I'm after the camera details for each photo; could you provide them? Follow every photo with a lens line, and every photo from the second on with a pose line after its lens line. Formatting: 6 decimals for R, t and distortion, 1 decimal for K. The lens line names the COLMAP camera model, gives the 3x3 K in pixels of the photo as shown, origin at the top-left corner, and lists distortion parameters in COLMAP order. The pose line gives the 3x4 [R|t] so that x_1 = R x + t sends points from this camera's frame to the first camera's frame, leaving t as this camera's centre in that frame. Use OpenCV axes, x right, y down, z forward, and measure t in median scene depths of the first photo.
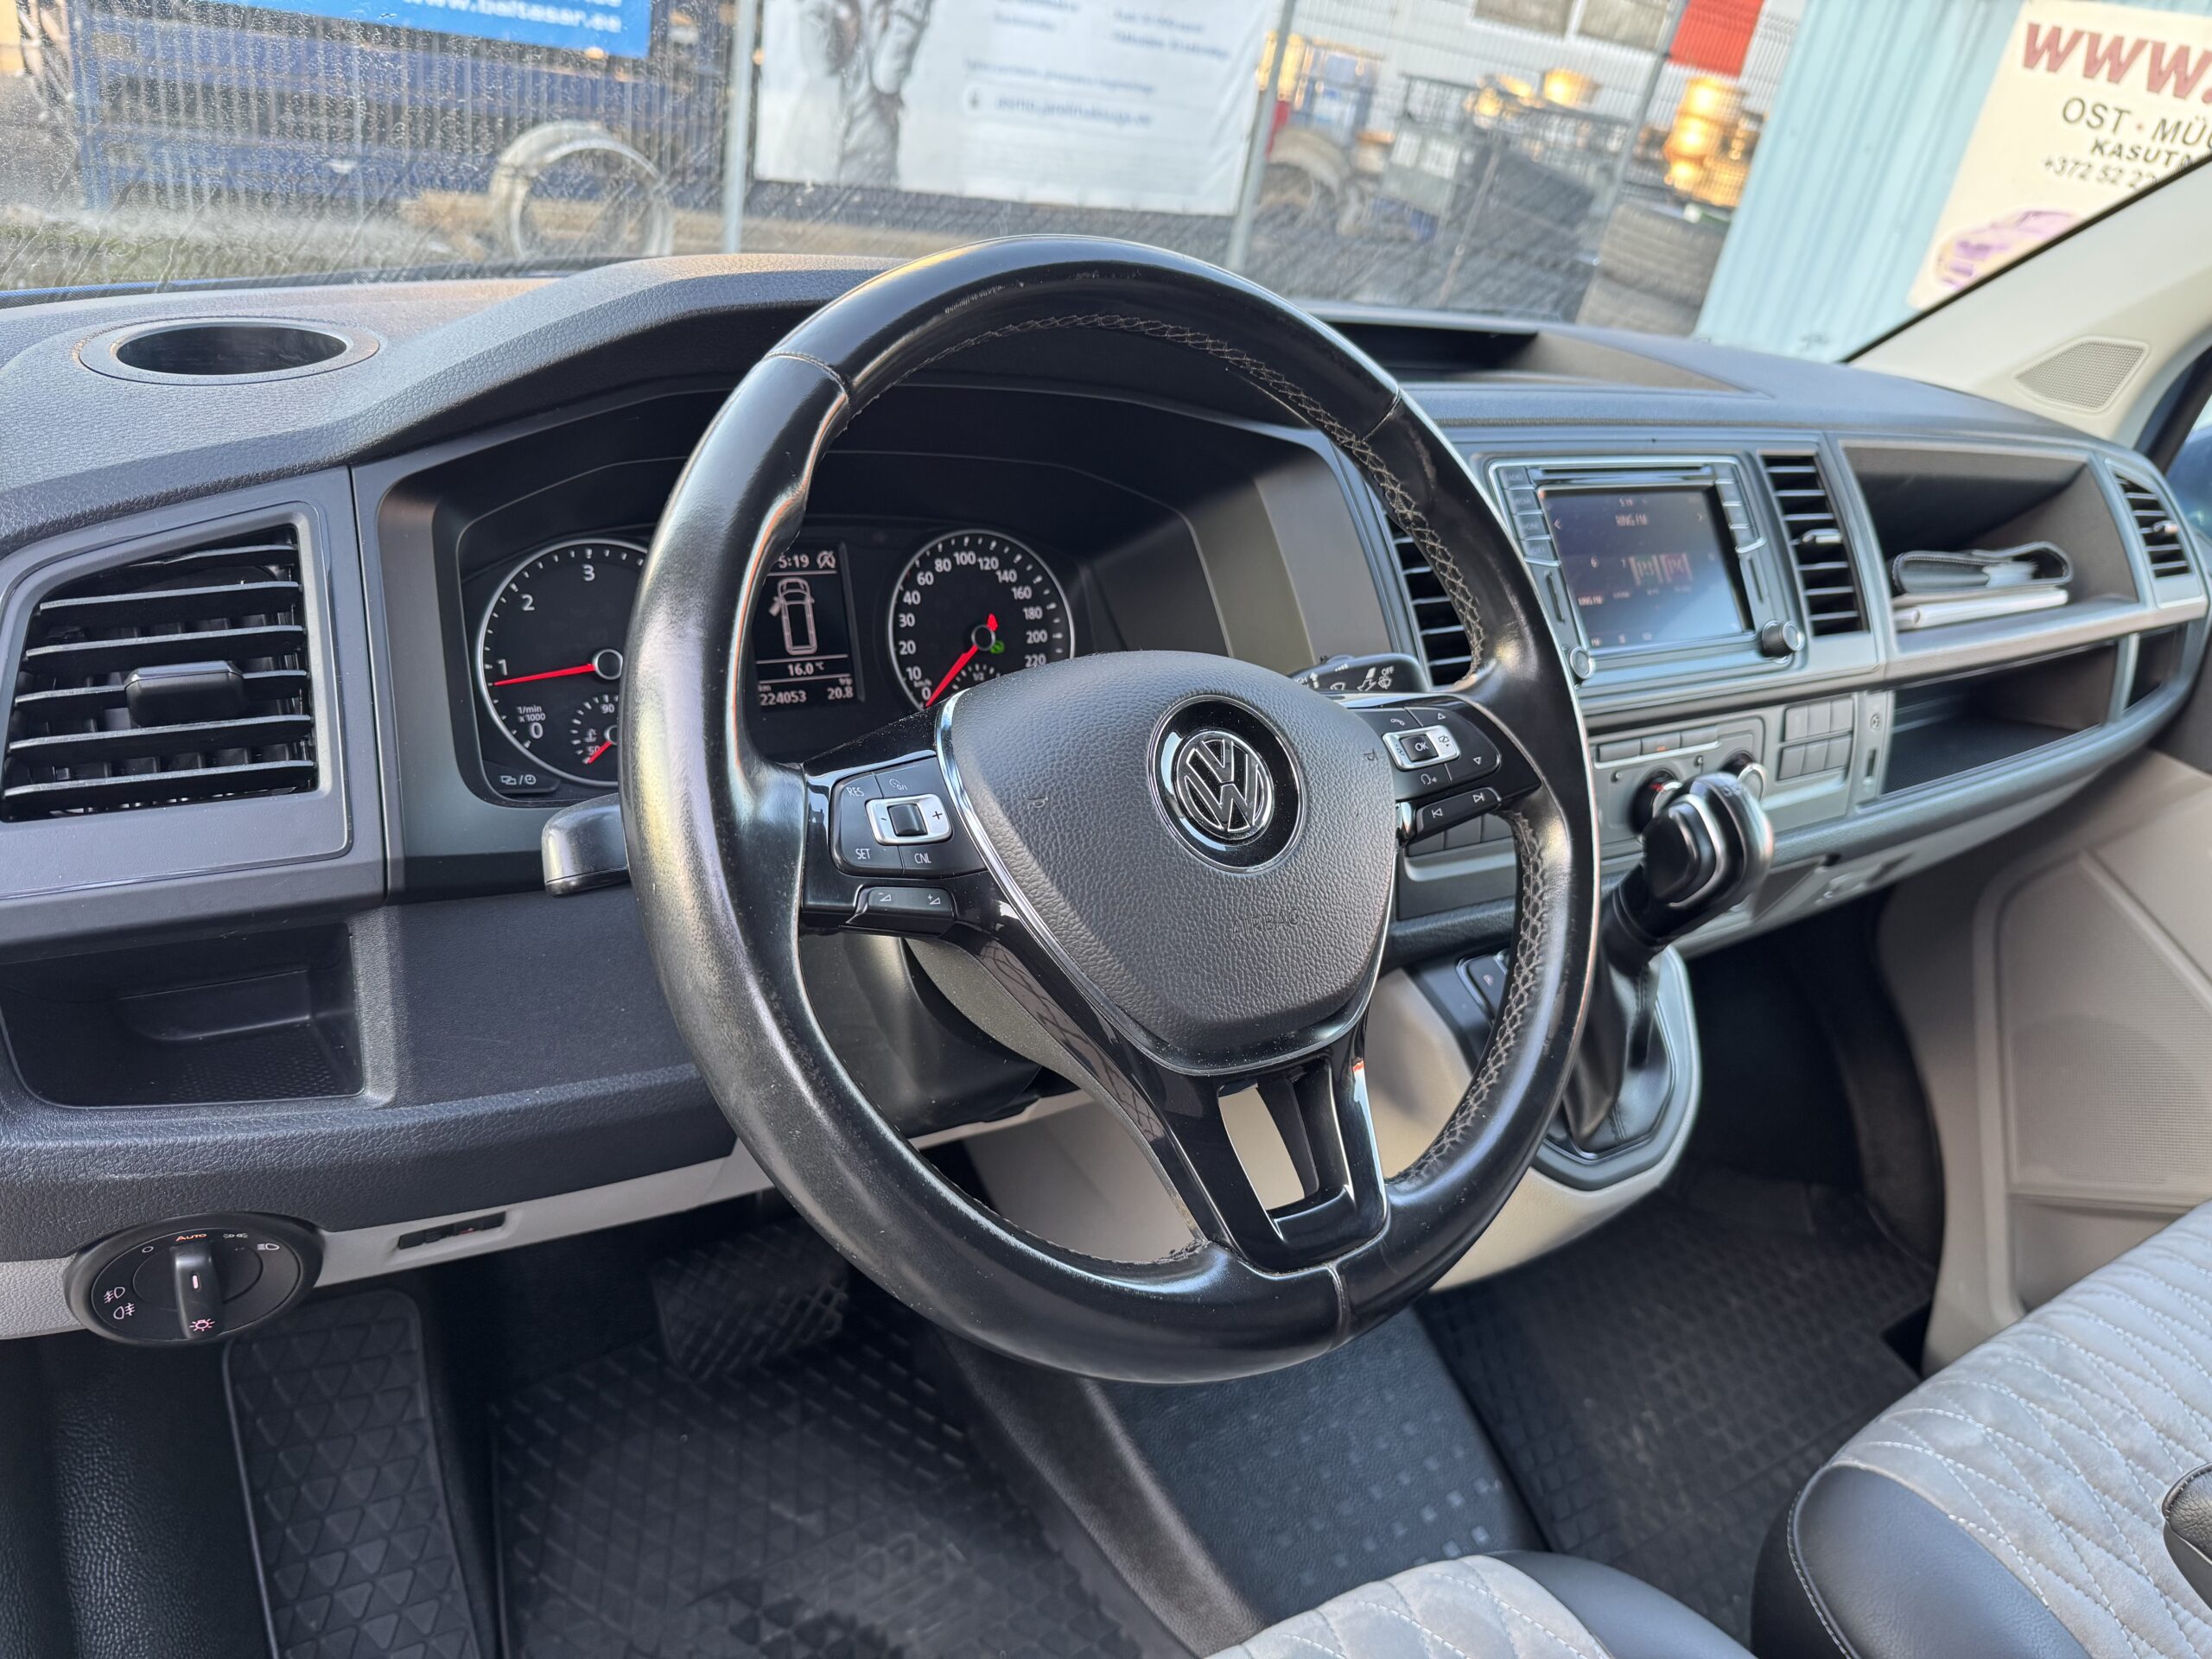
lens RADIAL K [[1547.3, 0, 1106.0], [0, 1547.3, 829.5], [0, 0, 1]] dist [-0.001834, -0.003868]
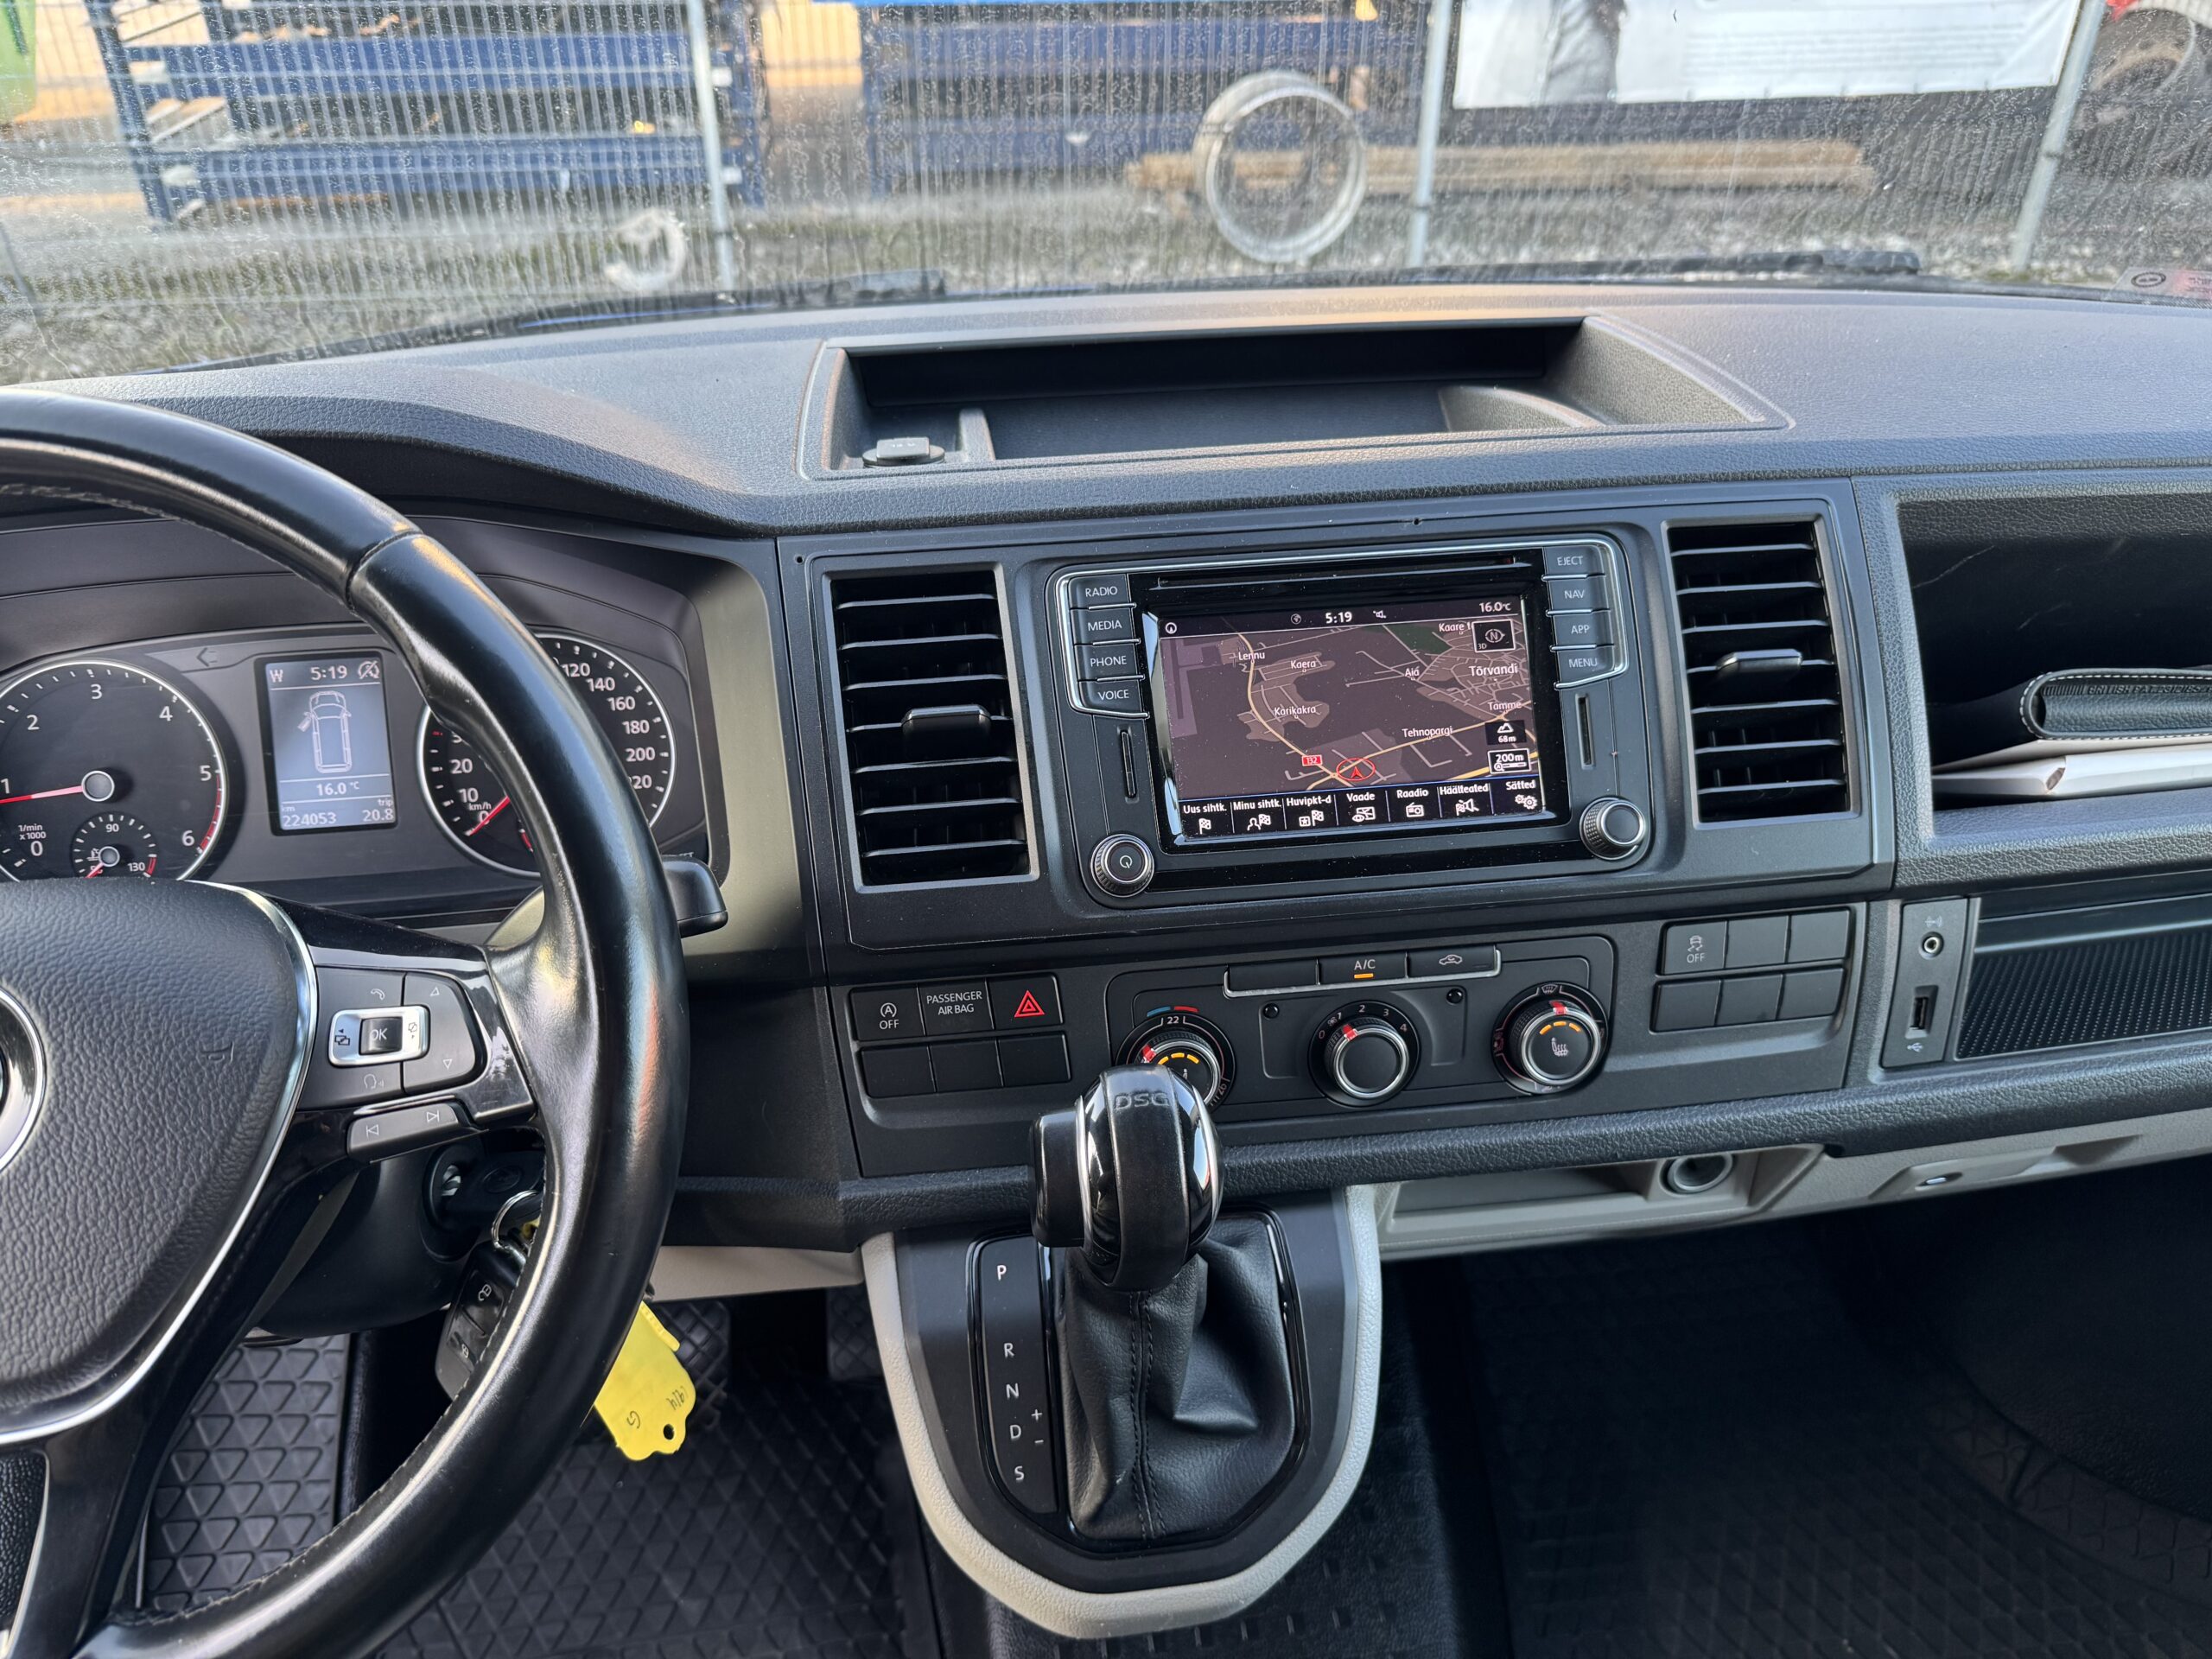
lens RADIAL K [[1578.7, 0, 1107.1], [0, 1578.7, 859.6], [0, 0, 1]] dist [-0.044161, -0.003234]
pose [[0.884102, 0.099741, -0.456525, 0.484503], [-0.074083, 0.994517, 0.073812, -0.124182], [0.461384, -0.031436, 0.886644, 0.287528]]
